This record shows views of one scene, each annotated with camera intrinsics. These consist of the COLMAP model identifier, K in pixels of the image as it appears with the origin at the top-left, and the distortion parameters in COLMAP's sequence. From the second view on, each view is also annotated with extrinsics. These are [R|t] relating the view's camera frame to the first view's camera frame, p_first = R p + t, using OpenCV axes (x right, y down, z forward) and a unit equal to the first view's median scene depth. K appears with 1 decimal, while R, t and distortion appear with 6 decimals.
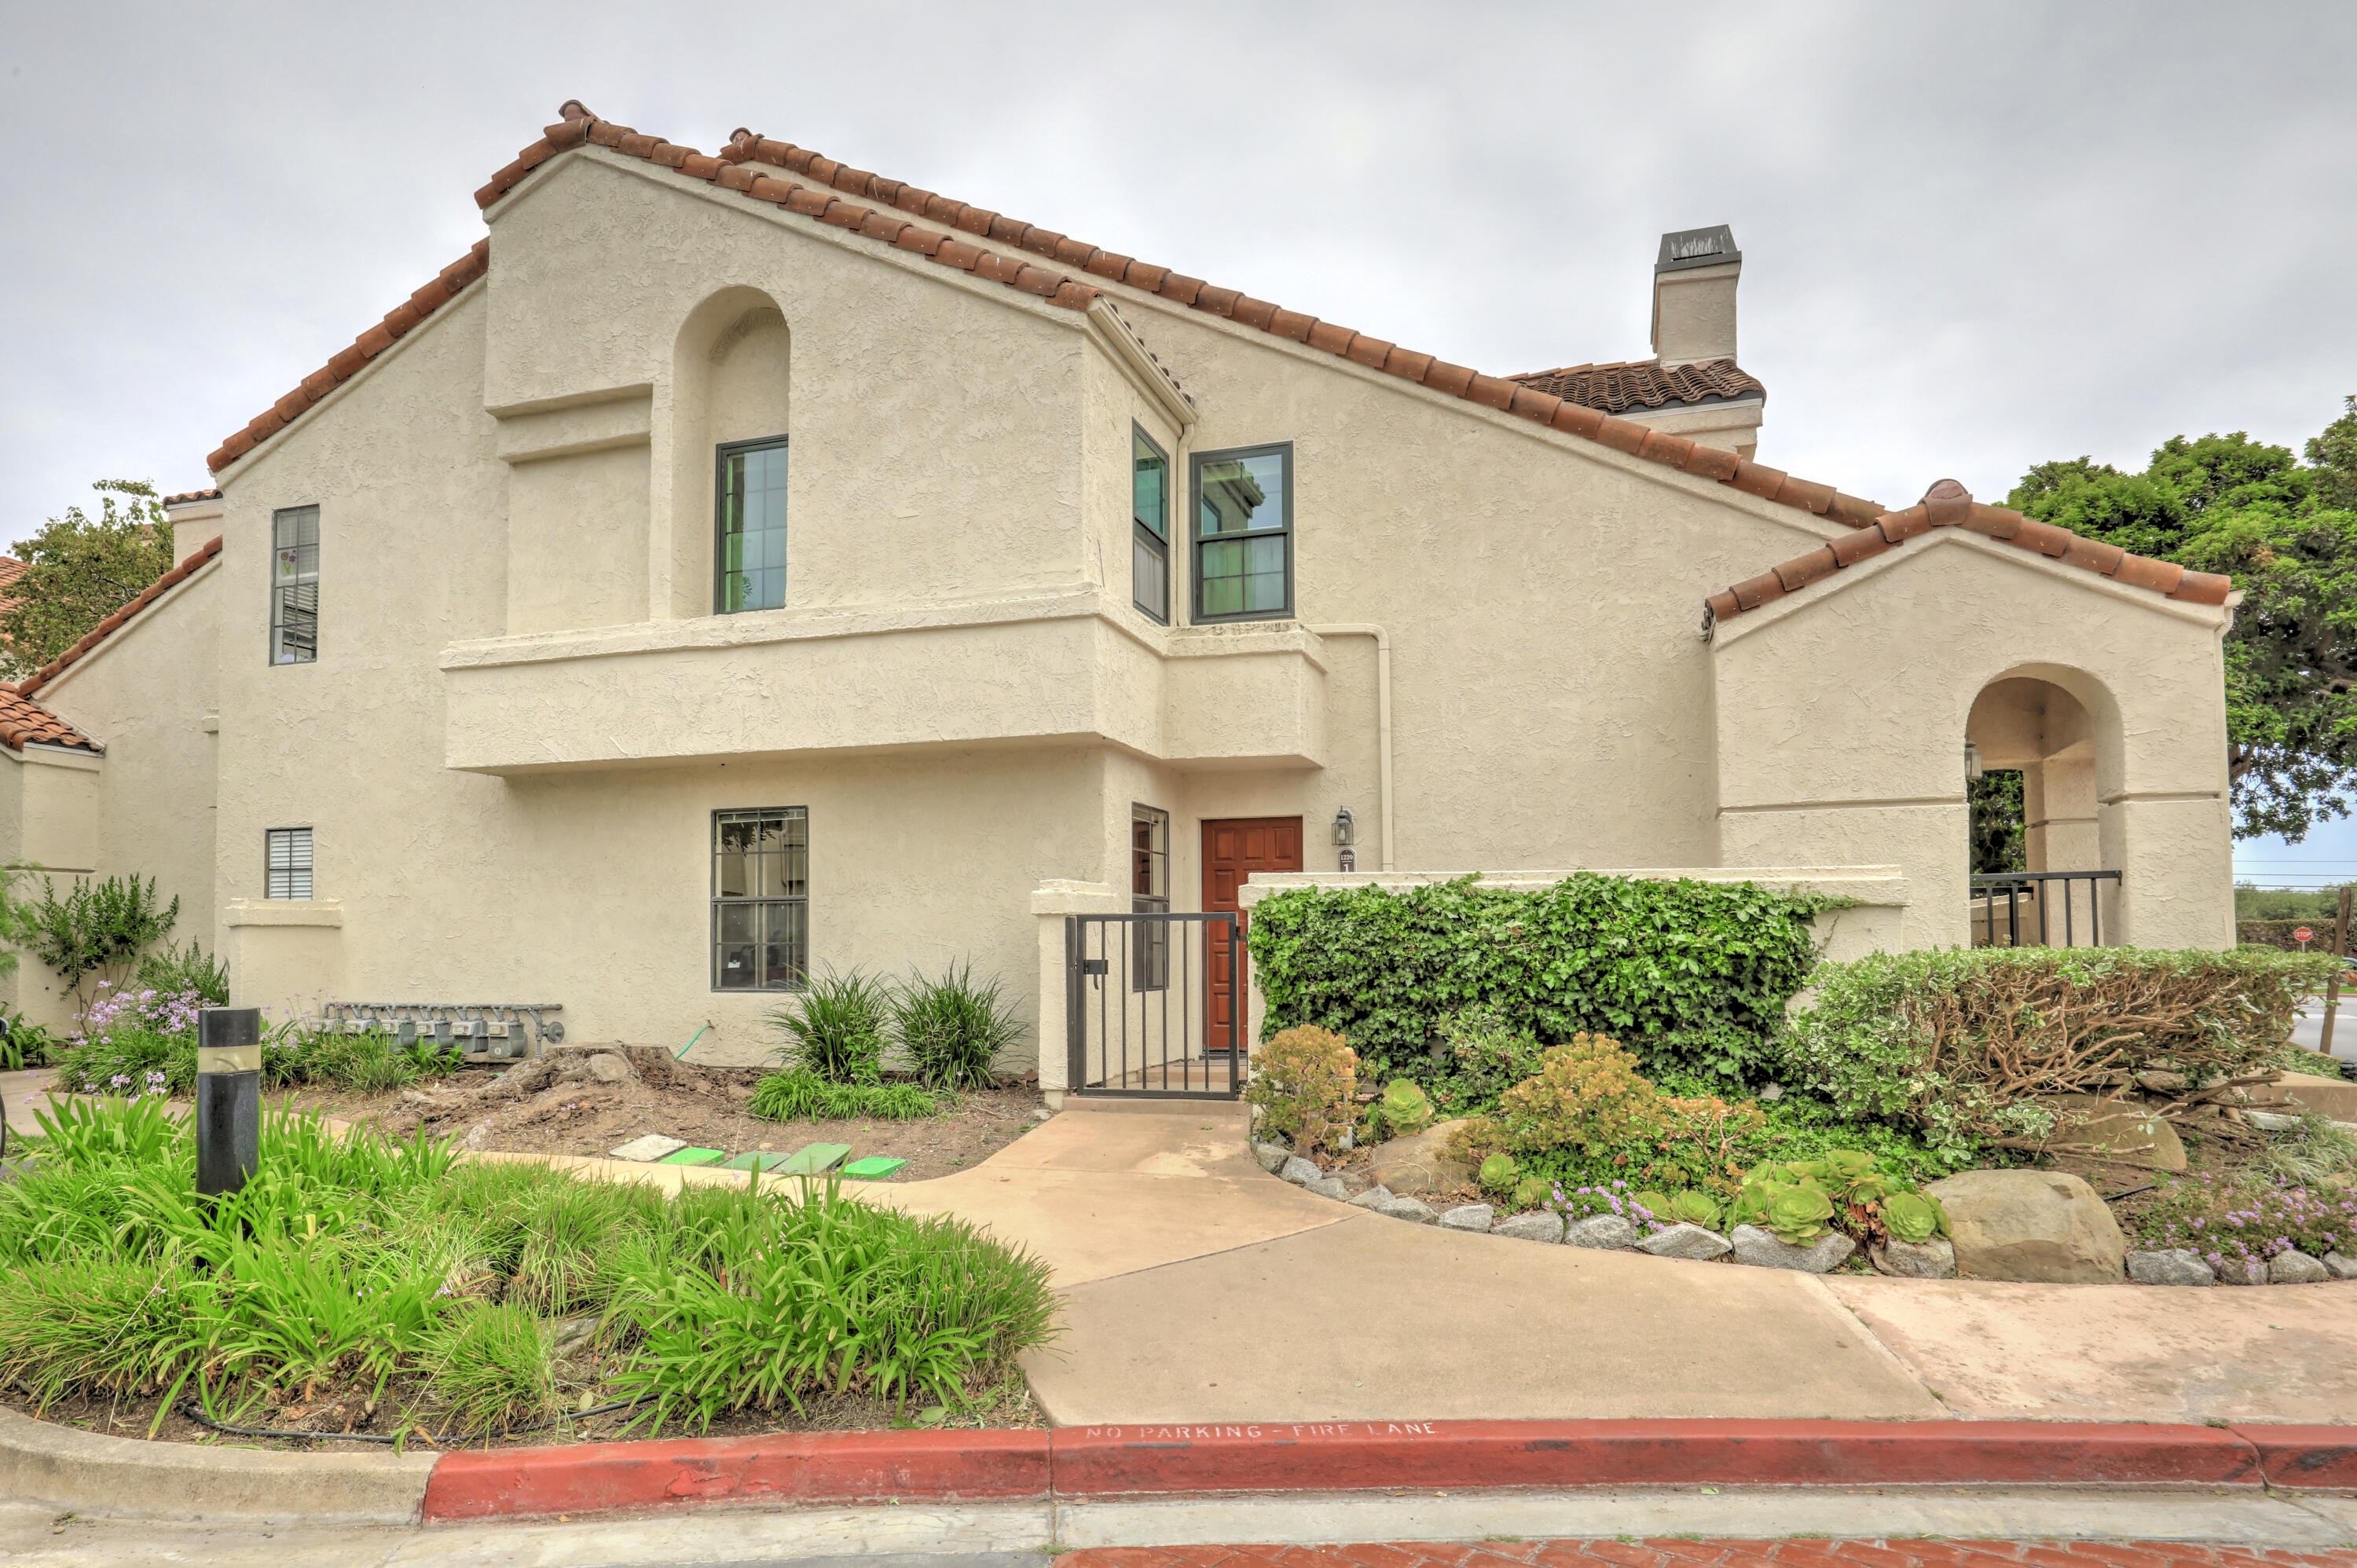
lens RADIAL K [[1324.7, 0, 1231.2], [0, 1324.7, 895.0], [0, 0, 1]] dist [-0.015316, 0.000517]
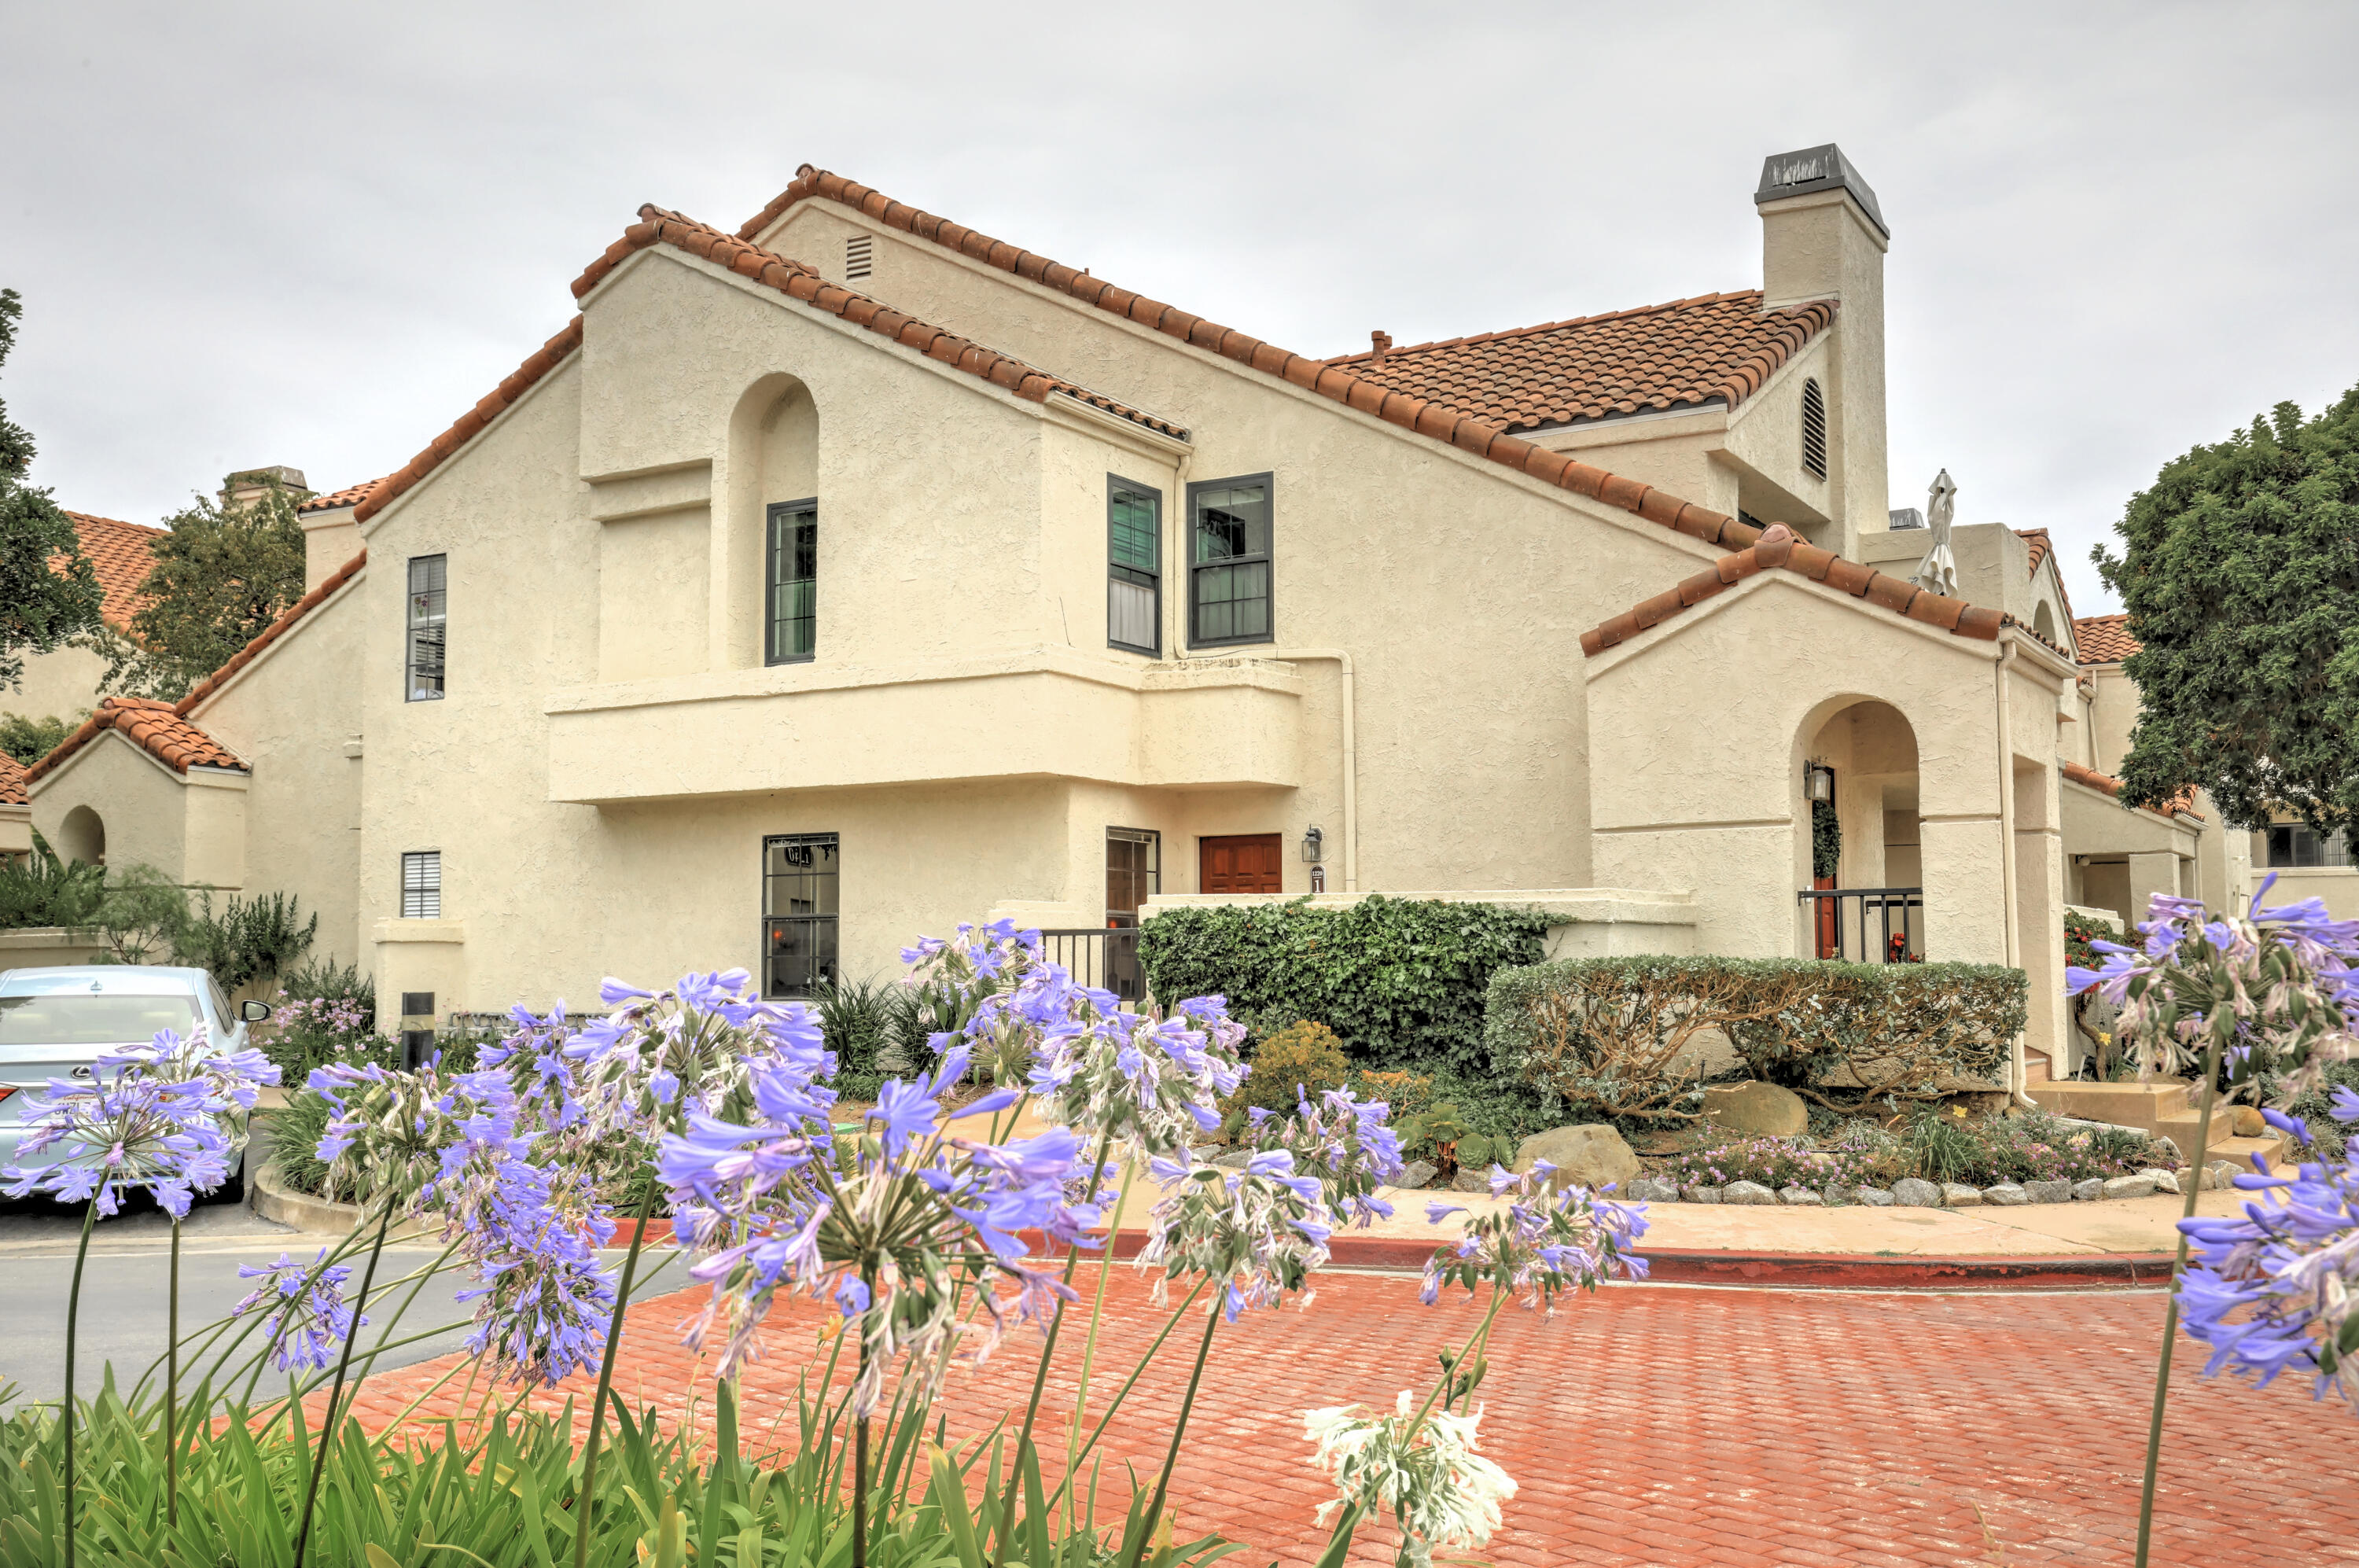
lens RADIAL K [[2377.4, 0, 1178.3], [0, 2377.4, 783.3], [0, 0, 1]] dist [0.036847, 0.000000]
pose [[0.957766, -0.020432, -0.286822, 0.511287], [0.008047, 0.998986, -0.044295, -0.017116], [0.287436, 0.040116, 0.956959, -0.807422]]
